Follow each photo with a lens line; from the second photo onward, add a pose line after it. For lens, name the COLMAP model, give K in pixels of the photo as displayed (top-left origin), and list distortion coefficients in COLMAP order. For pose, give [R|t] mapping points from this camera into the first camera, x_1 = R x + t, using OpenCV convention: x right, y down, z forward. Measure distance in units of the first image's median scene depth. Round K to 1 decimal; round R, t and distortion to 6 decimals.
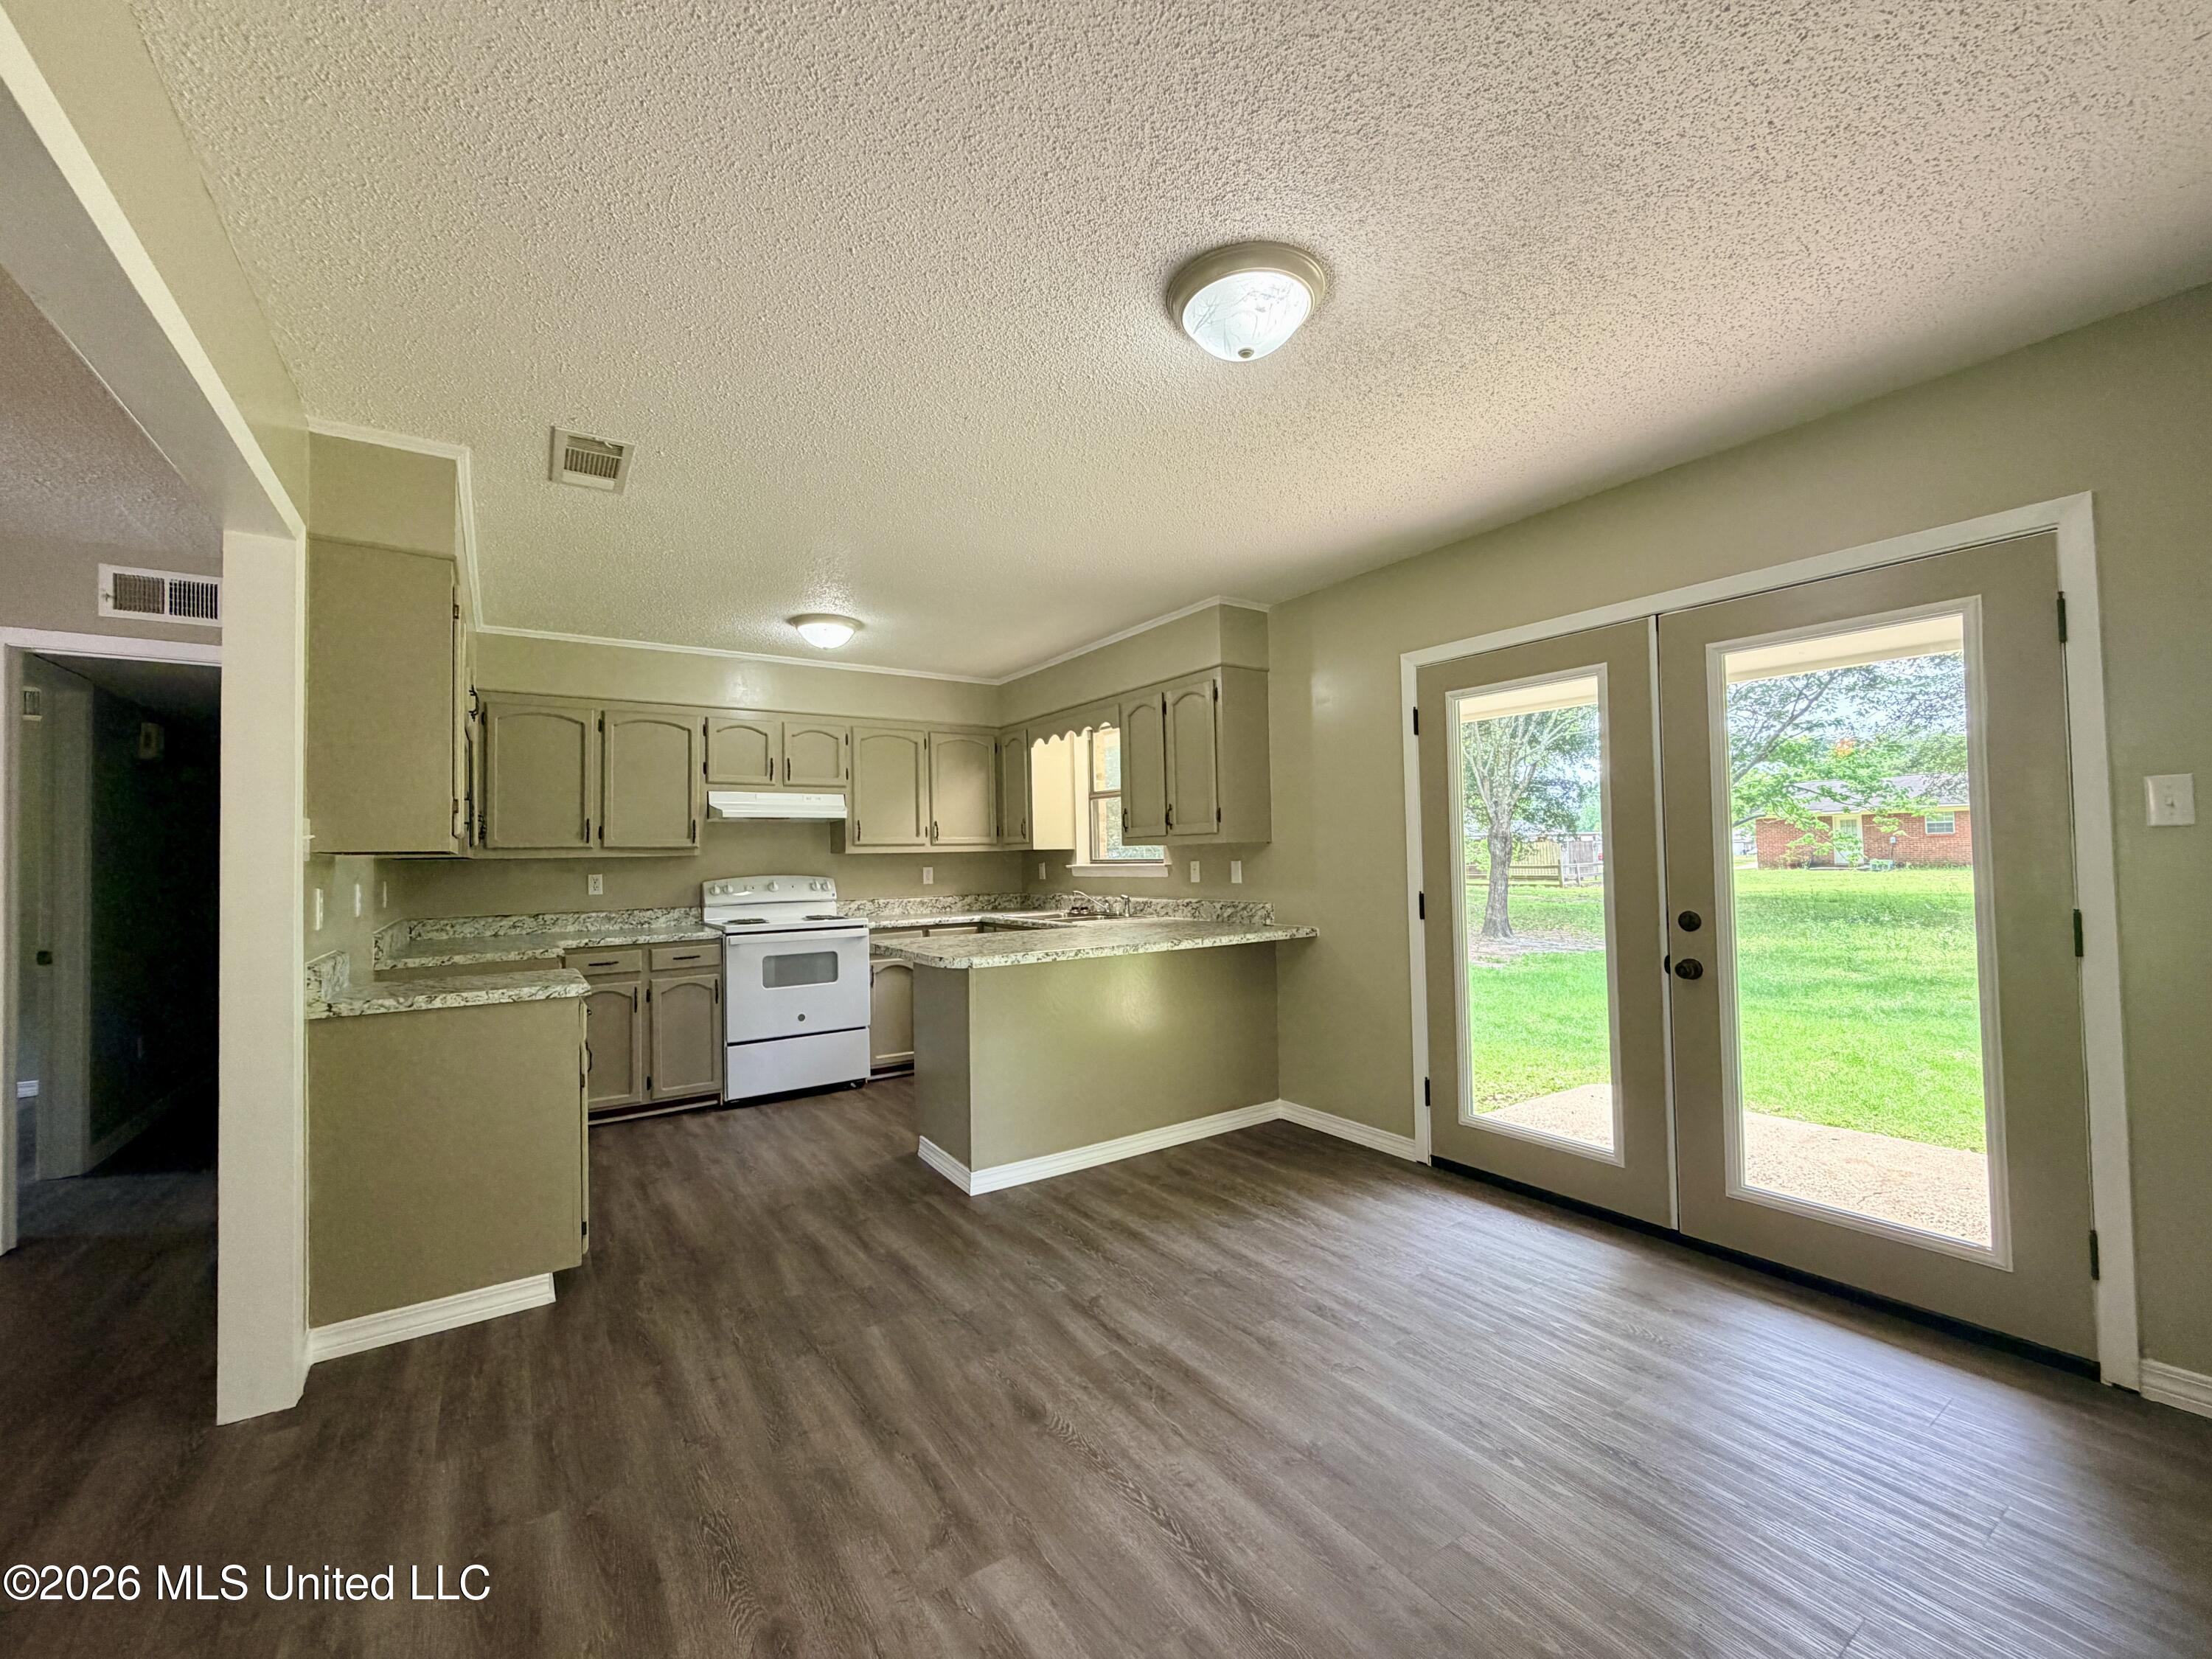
lens RADIAL K [[887.3, 0, 1098.8], [0, 887.3, 830.8], [0, 0, 1]] dist [-0.000533, 0.000351]
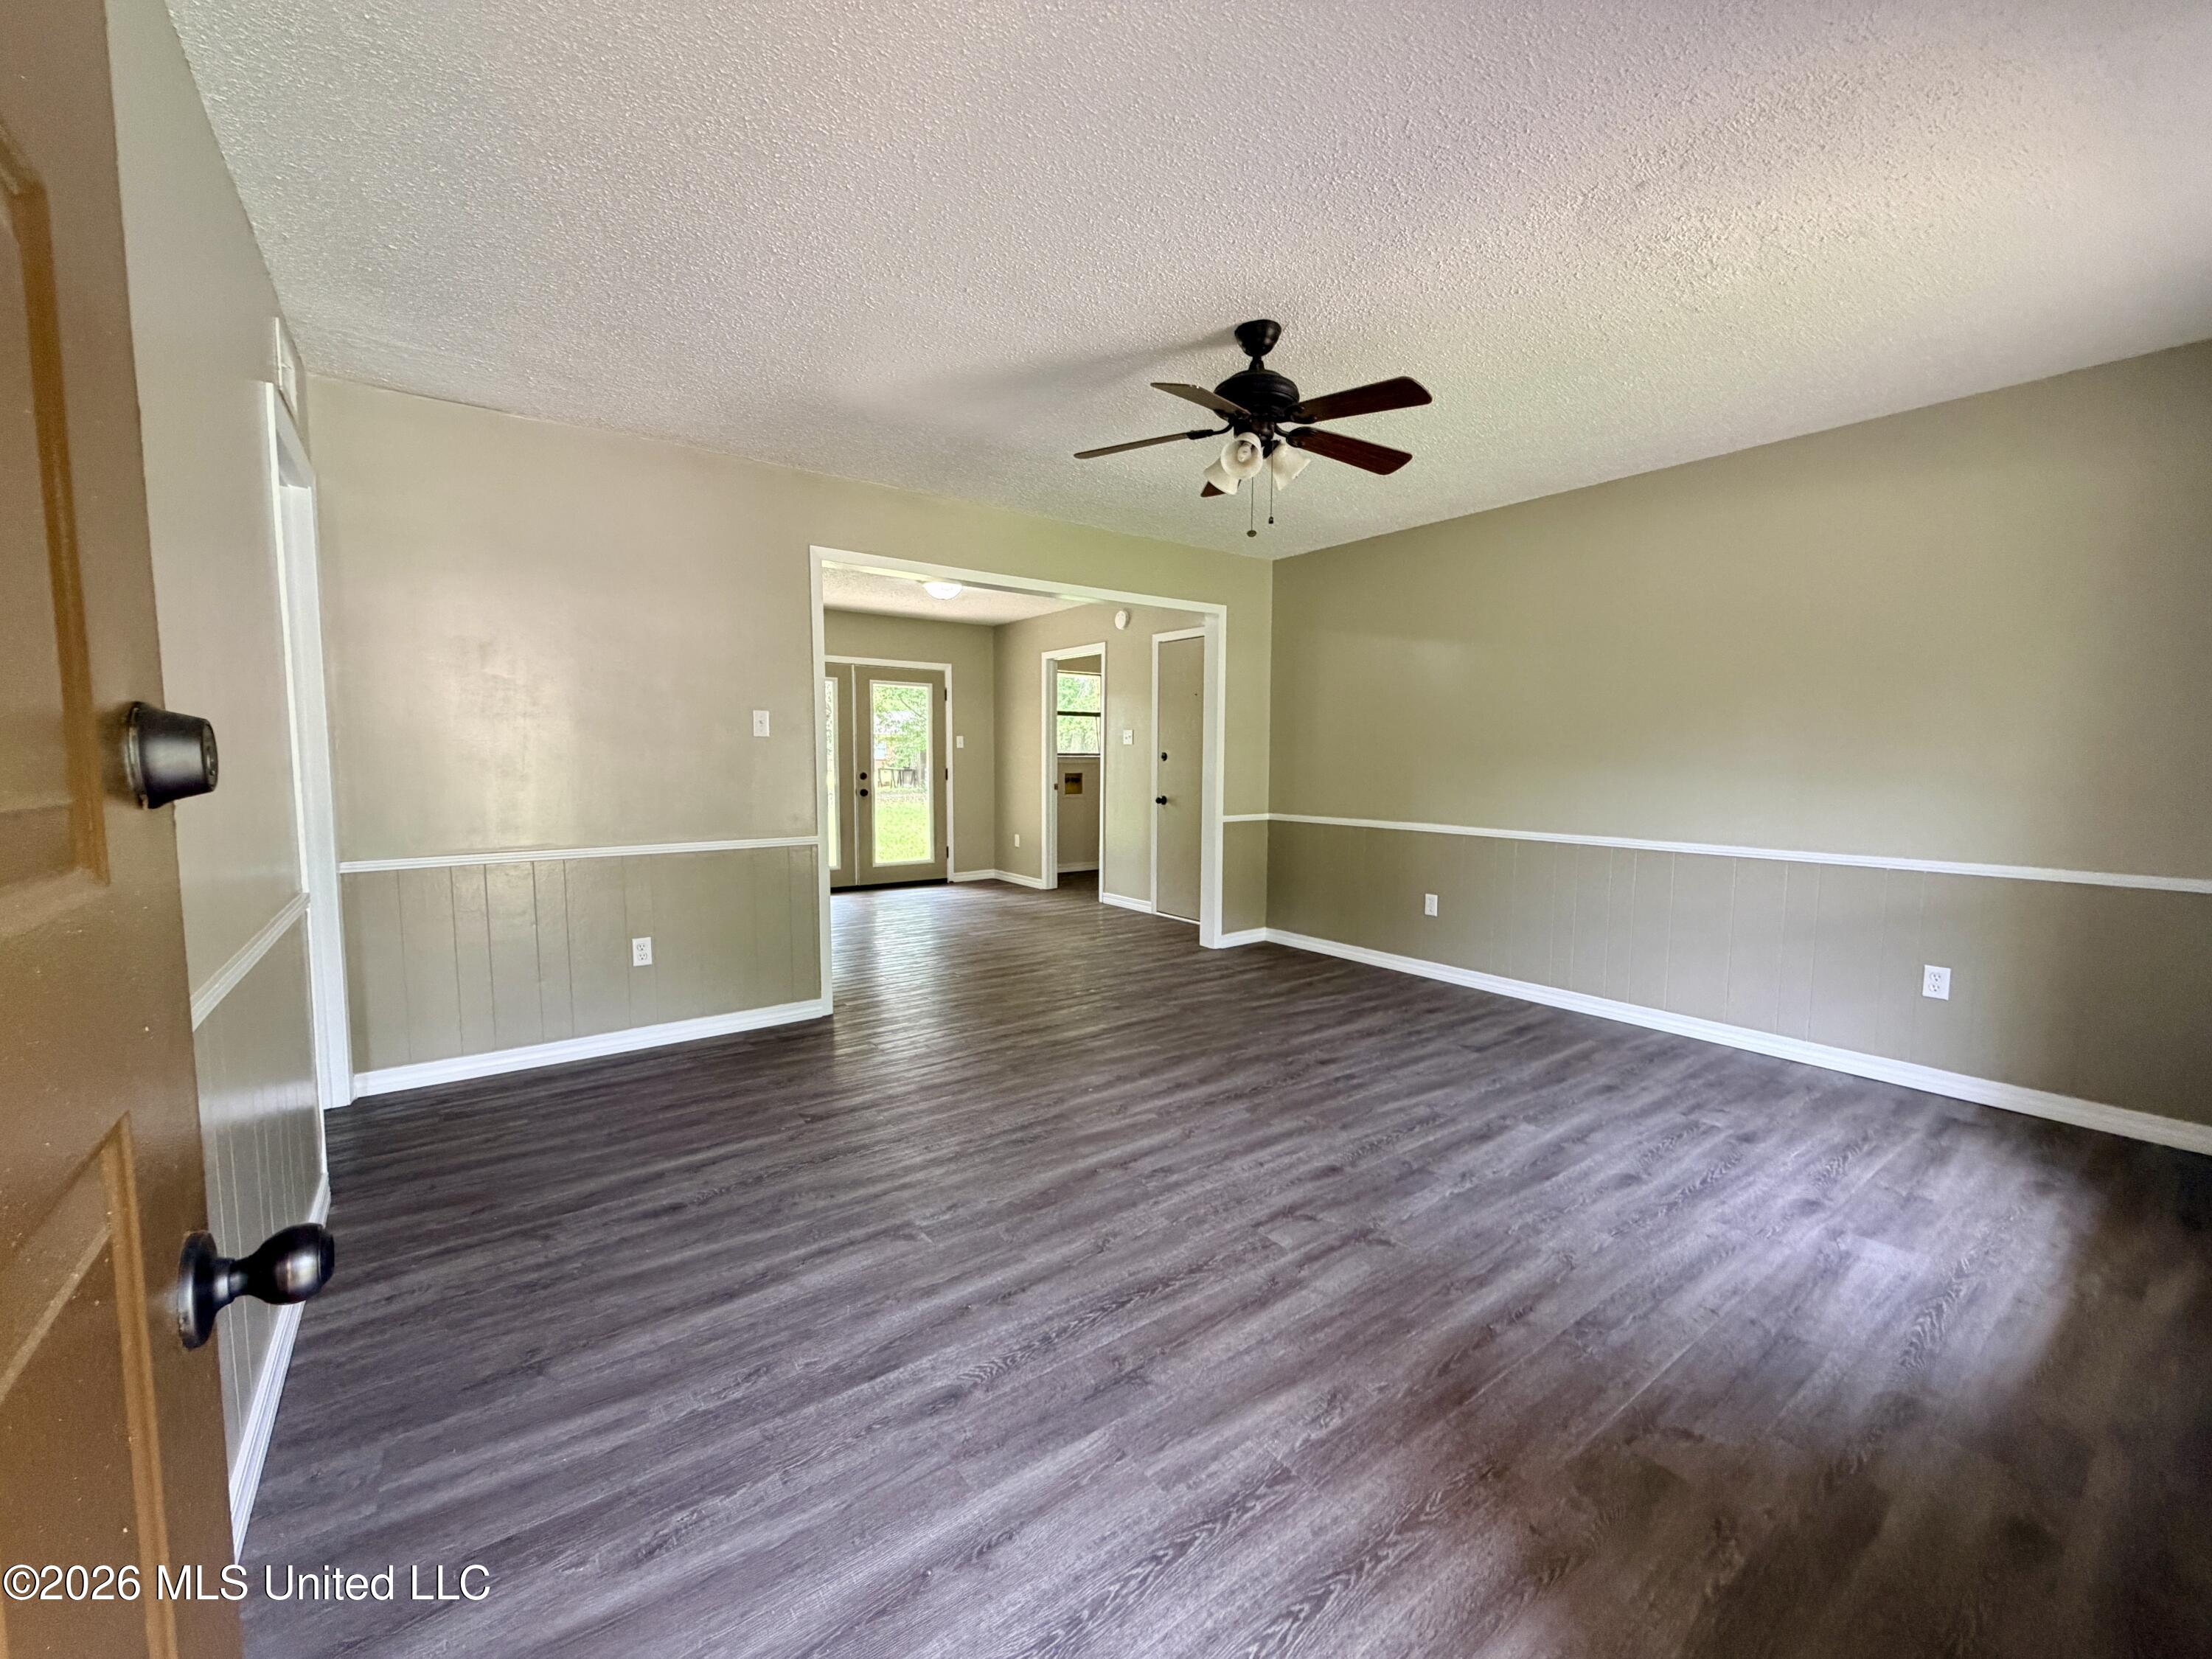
lens RADIAL K [[887.3, 0, 1106.9], [0, 887.3, 831.8], [0, 0, 1]] dist [-0.000533, 0.000351]
pose [[-0.049455, -0.063133, 0.996779, -1.843669], [-0.033723, 0.997537, 0.061508, 0.065449], [-0.998207, -0.030572, -0.051462, 0.295736]]
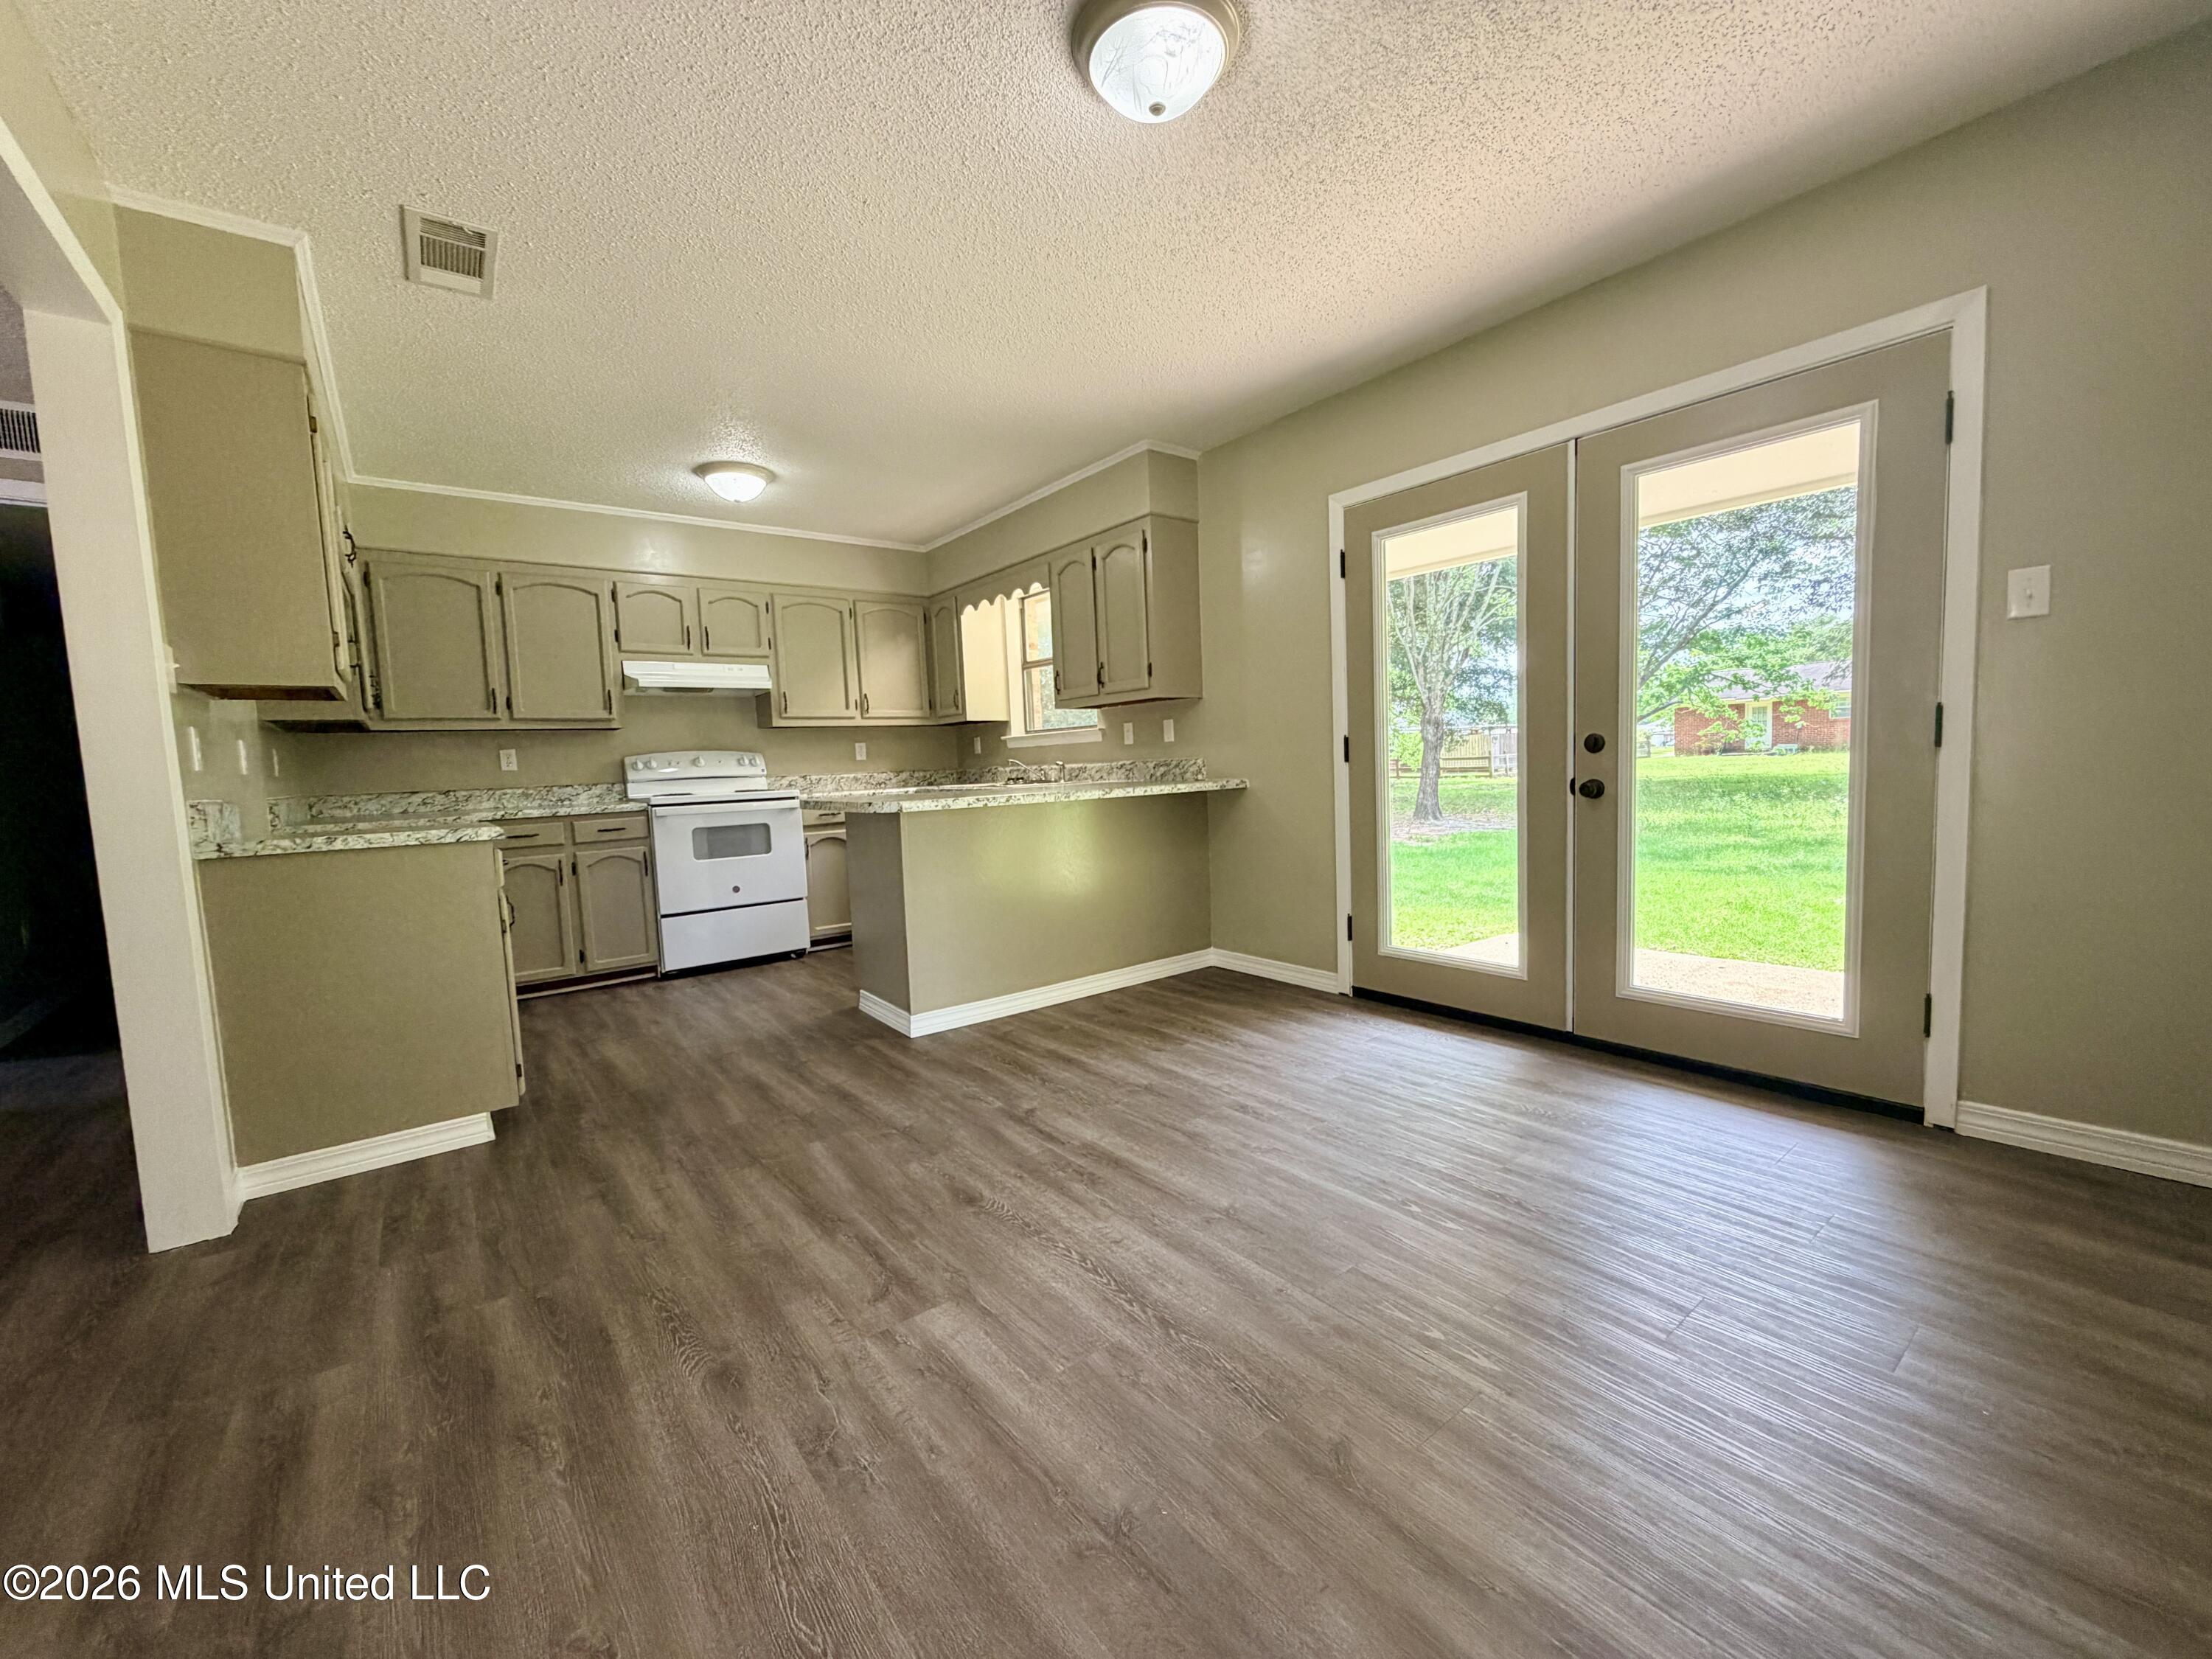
lens RADIAL K [[887.3, 0, 1099.4], [0, 887.3, 832.3], [0, 0, 1]] dist [-0.000533, 0.000351]
pose [[0.997732, -0.025942, 0.062106, 0.014929], [0.019110, 0.993947, 0.108185, 0.067711], [-0.064537, -0.106752, 0.992189, -0.006307]]
